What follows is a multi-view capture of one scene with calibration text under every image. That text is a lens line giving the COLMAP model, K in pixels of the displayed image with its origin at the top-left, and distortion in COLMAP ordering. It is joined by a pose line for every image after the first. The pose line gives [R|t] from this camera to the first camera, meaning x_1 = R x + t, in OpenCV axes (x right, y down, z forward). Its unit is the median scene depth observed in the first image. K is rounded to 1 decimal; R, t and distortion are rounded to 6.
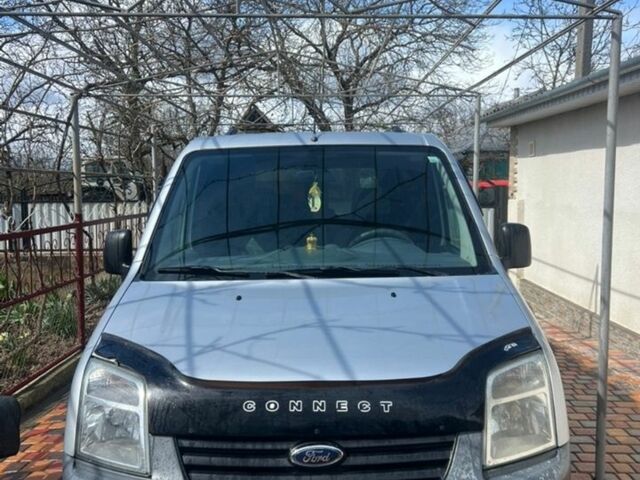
lens RADIAL K [[608.1, 0, 320.0], [0, 608.1, 240.0], [0, 0, 1]] dist [0.007767, -0.004825]
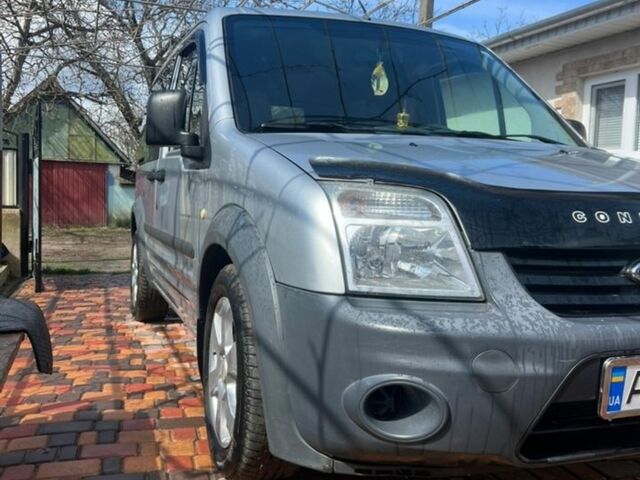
lens RADIAL K [[606.6, 0, 319.6], [0, 606.6, 252.2], [0, 0, 1]] dist [0.136679, -0.353768]
pose [[0.935031, 0.011991, 0.354364, -0.725894], [-0.015195, 0.999865, 0.006260, 0.319764], [-0.354241, -0.011238, 0.935087, 0.357942]]
